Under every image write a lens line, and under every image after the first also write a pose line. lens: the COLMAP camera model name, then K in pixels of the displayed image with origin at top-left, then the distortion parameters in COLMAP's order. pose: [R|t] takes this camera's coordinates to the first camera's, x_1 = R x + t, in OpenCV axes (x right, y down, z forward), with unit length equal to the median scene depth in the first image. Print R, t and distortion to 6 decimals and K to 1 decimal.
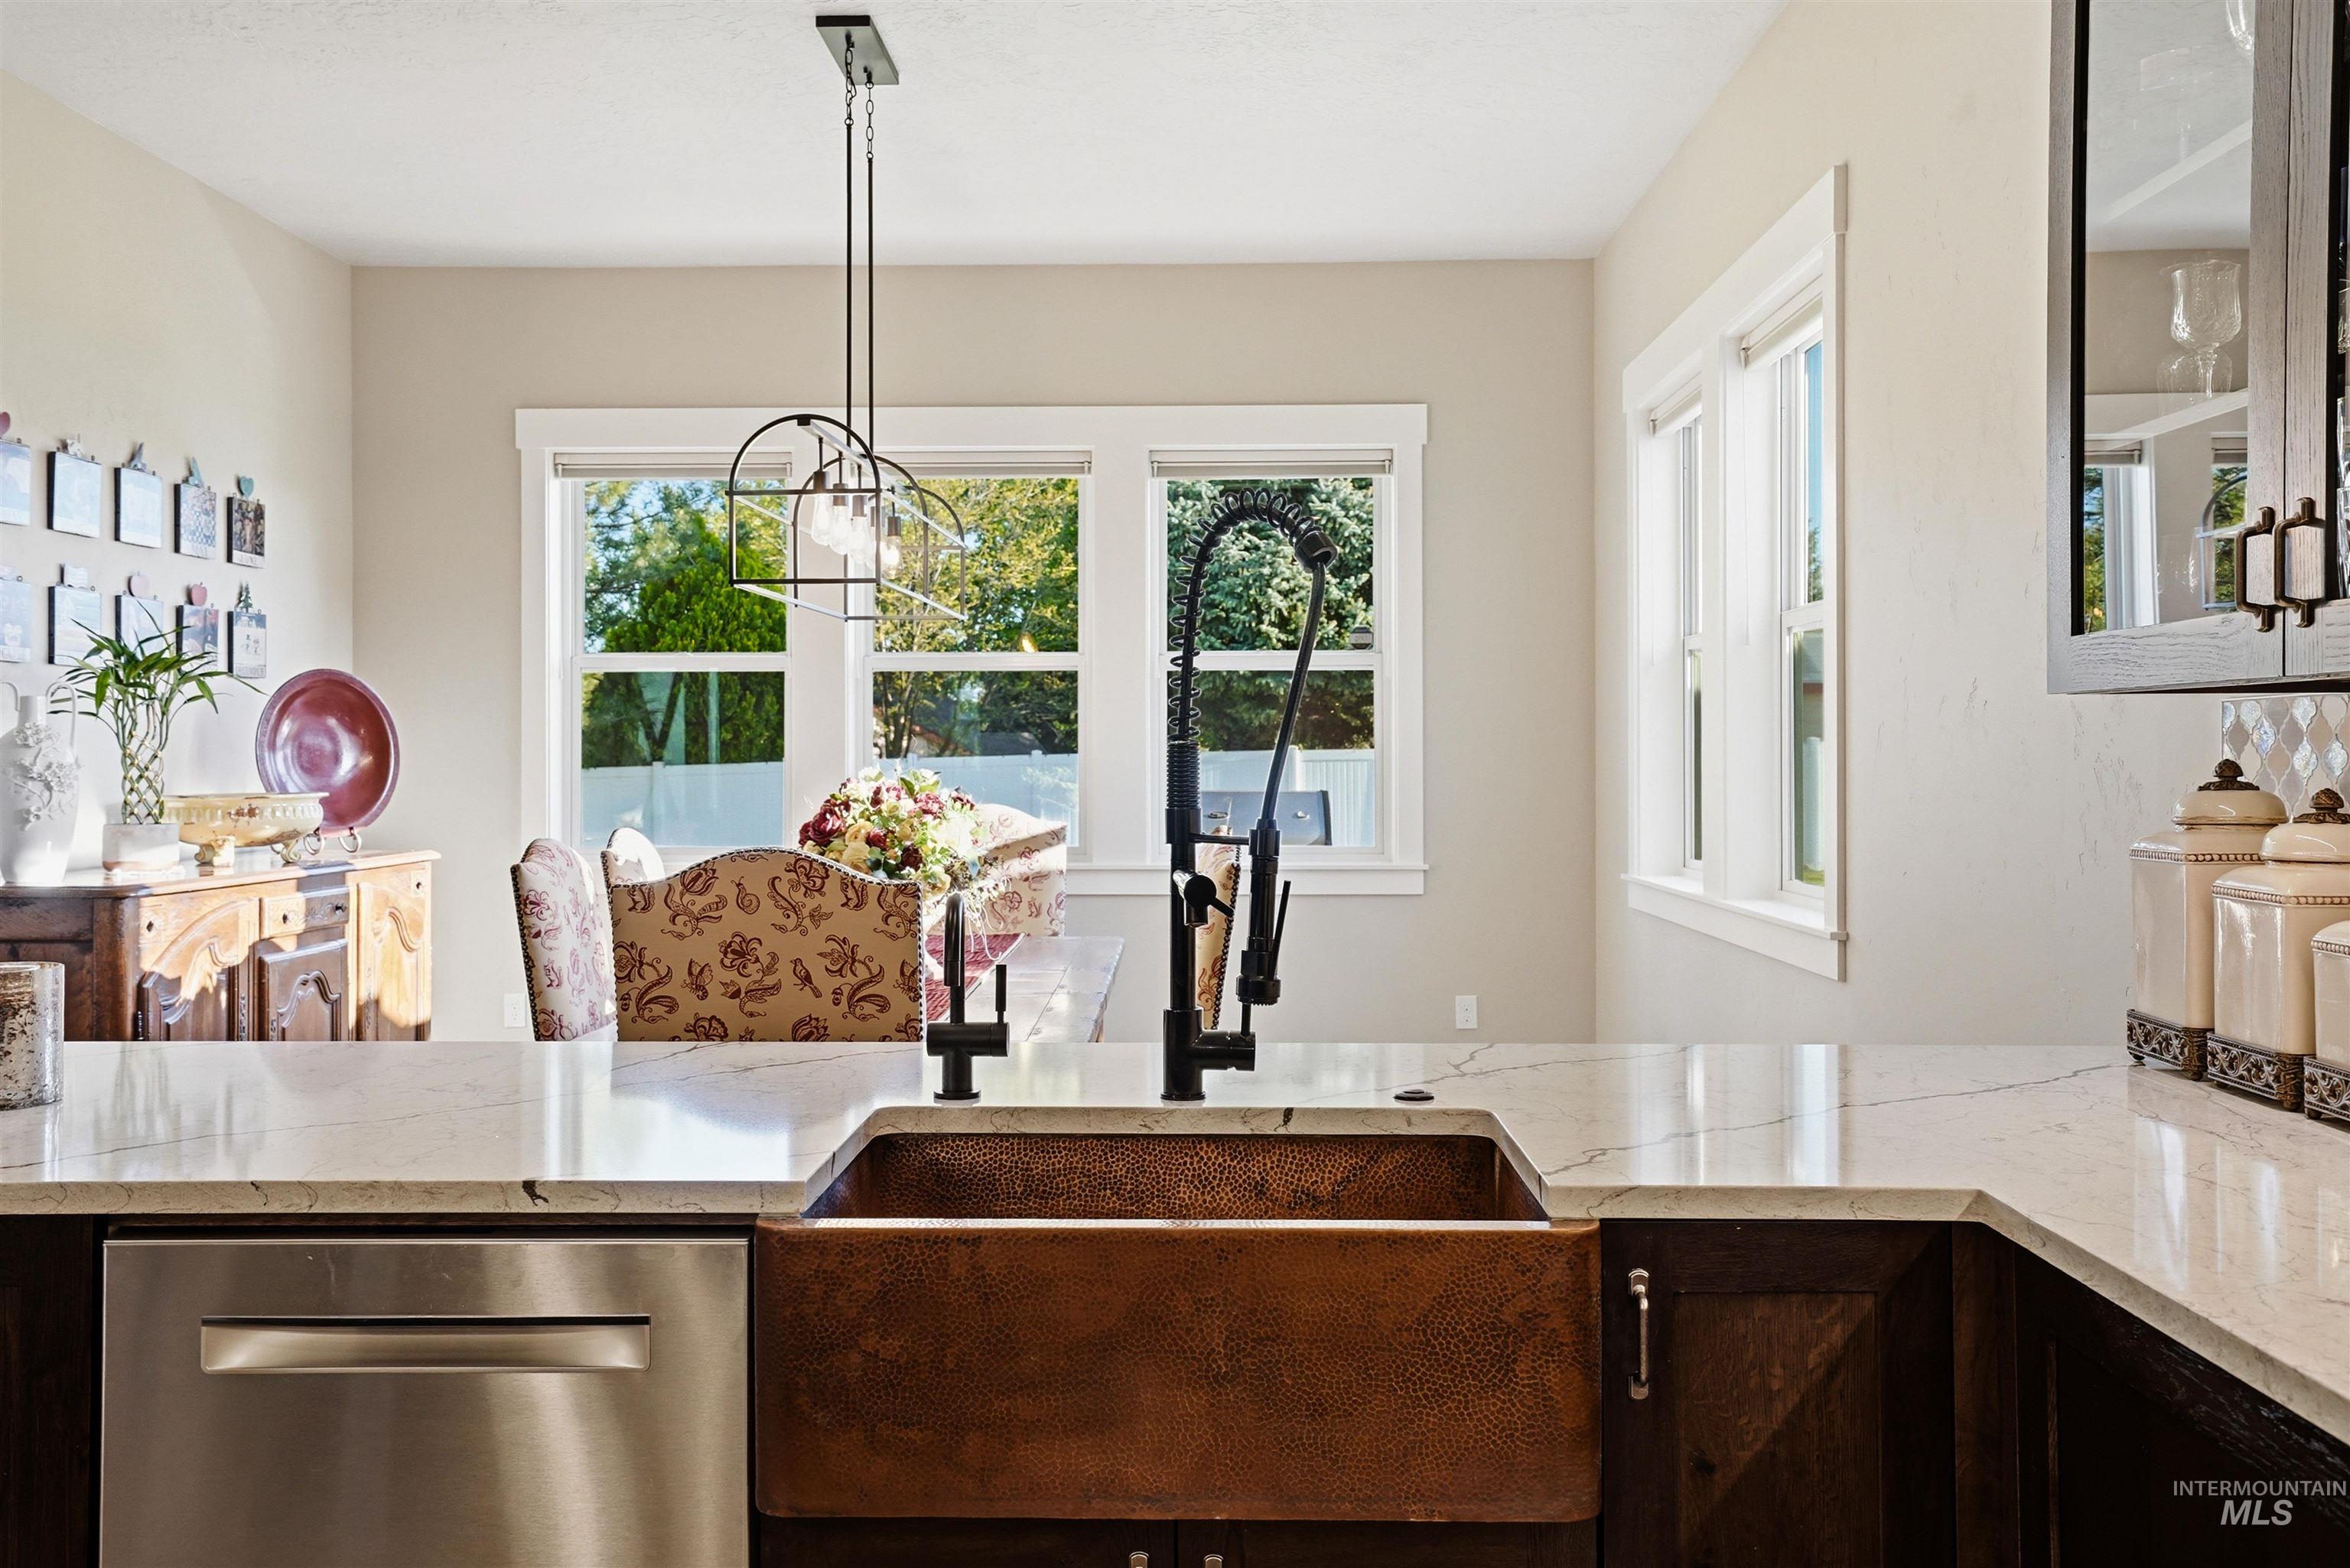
lens RADIAL K [[1117.3, 0, 1176.2], [0, 1117.3, 788.5], [0, 0, 1]] dist [-0.037898, 0.001453]
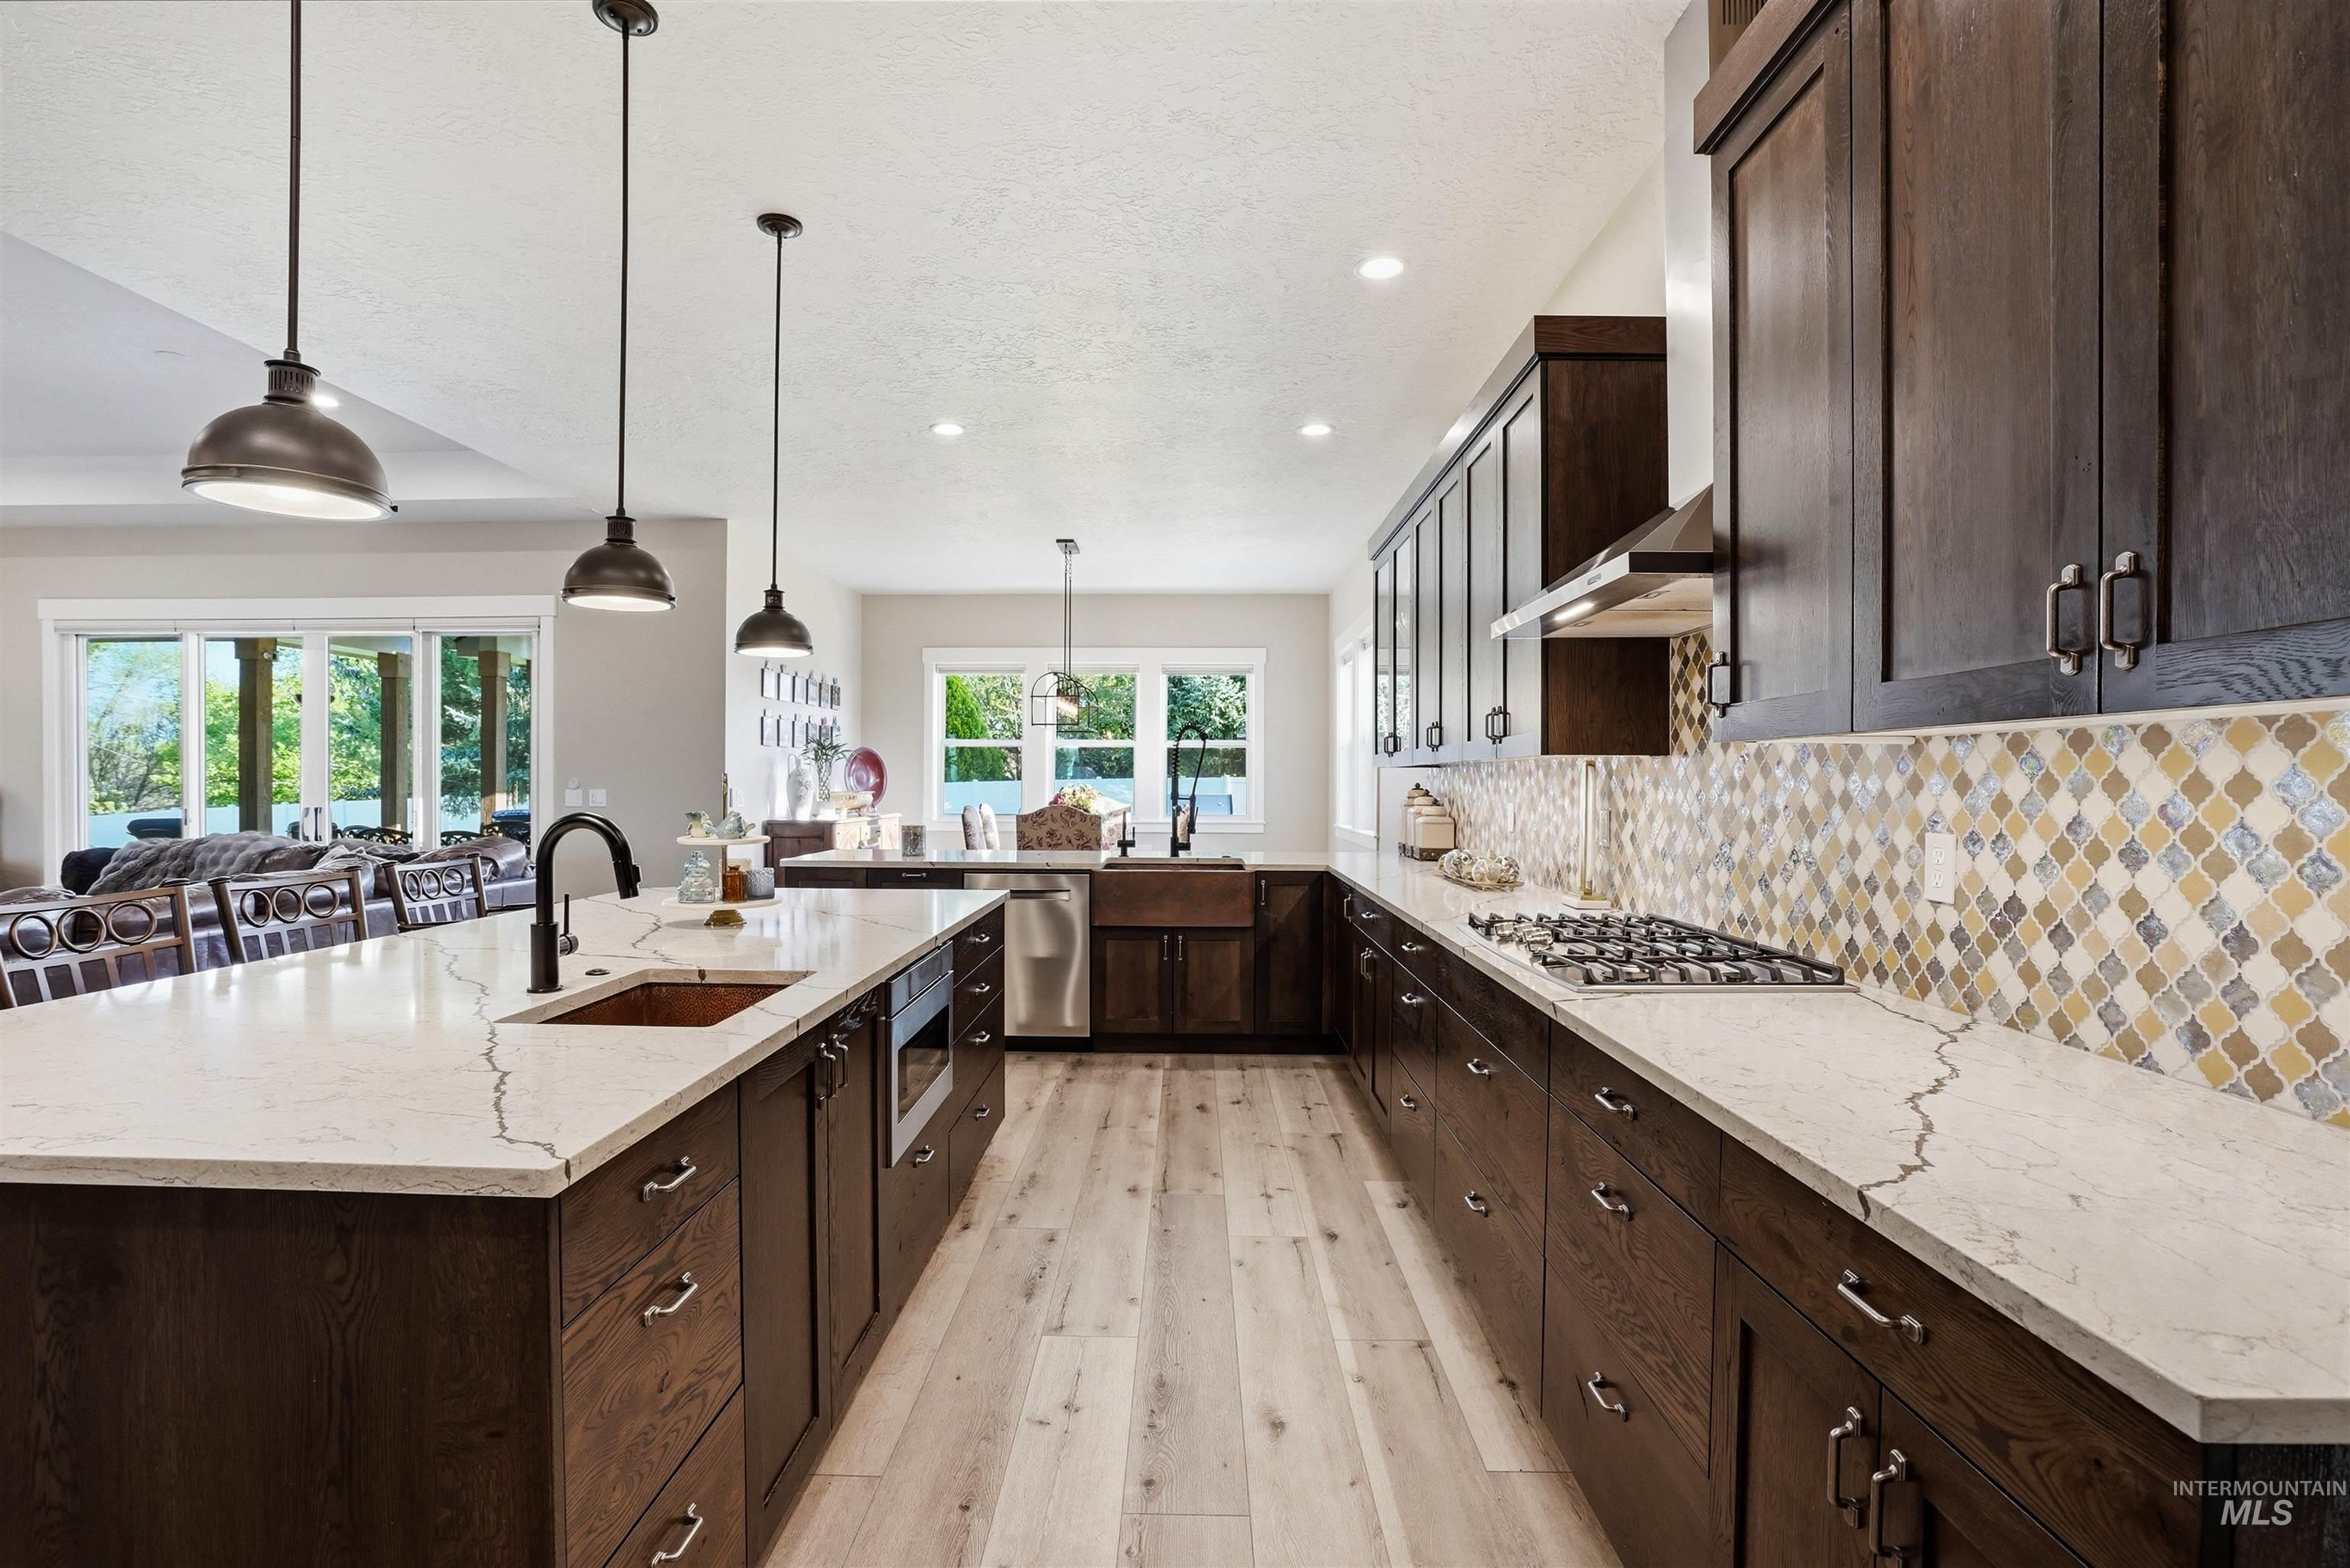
lens RADIAL K [[1117.3, 0, 1176.2], [0, 1117.3, 788.5], [0, 0, 1]] dist [-0.037898, 0.001453]
pose [[0.999891, 0.007204, 0.012849, -0.045208], [-0.006965, 0.999803, -0.018571, 0.083015], [-0.012981, 0.018479, 0.999745, -3.400380]]
